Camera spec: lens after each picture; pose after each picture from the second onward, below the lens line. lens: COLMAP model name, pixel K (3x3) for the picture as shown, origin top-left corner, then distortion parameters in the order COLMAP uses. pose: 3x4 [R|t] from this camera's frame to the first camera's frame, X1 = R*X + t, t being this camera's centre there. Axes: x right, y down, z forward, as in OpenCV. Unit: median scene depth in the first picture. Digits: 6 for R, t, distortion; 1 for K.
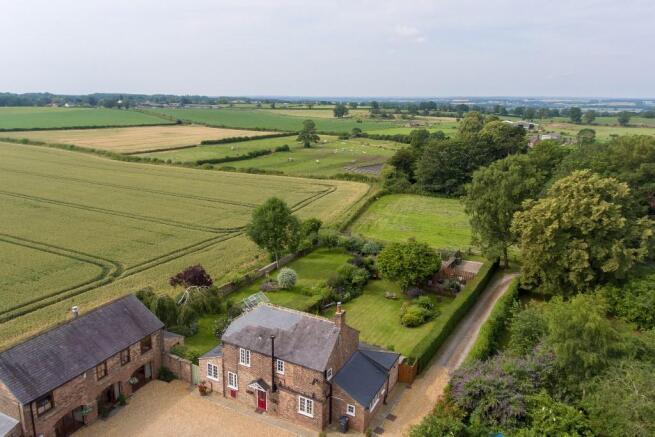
lens RADIAL K [[465.2, 0, 327.5], [0, 465.2, 218.5], [0, 0, 1]] dist [-0.001773, -0.002056]
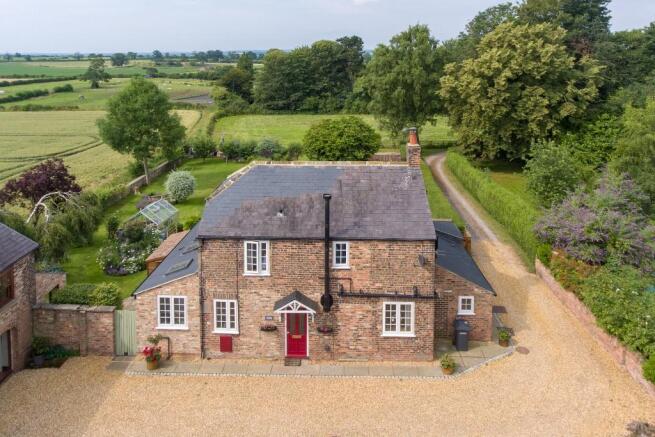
lens RADIAL K [[474.5, 0, 326.5], [0, 474.5, 101.2], [0, 0, 1]] dist [0.005618, -0.001269]
pose [[0.900168, -0.049956, 0.432668, -0.294088], [0.114185, 0.985722, -0.123751, 0.182809], [-0.420308, 0.160801, 0.893020, 0.429918]]
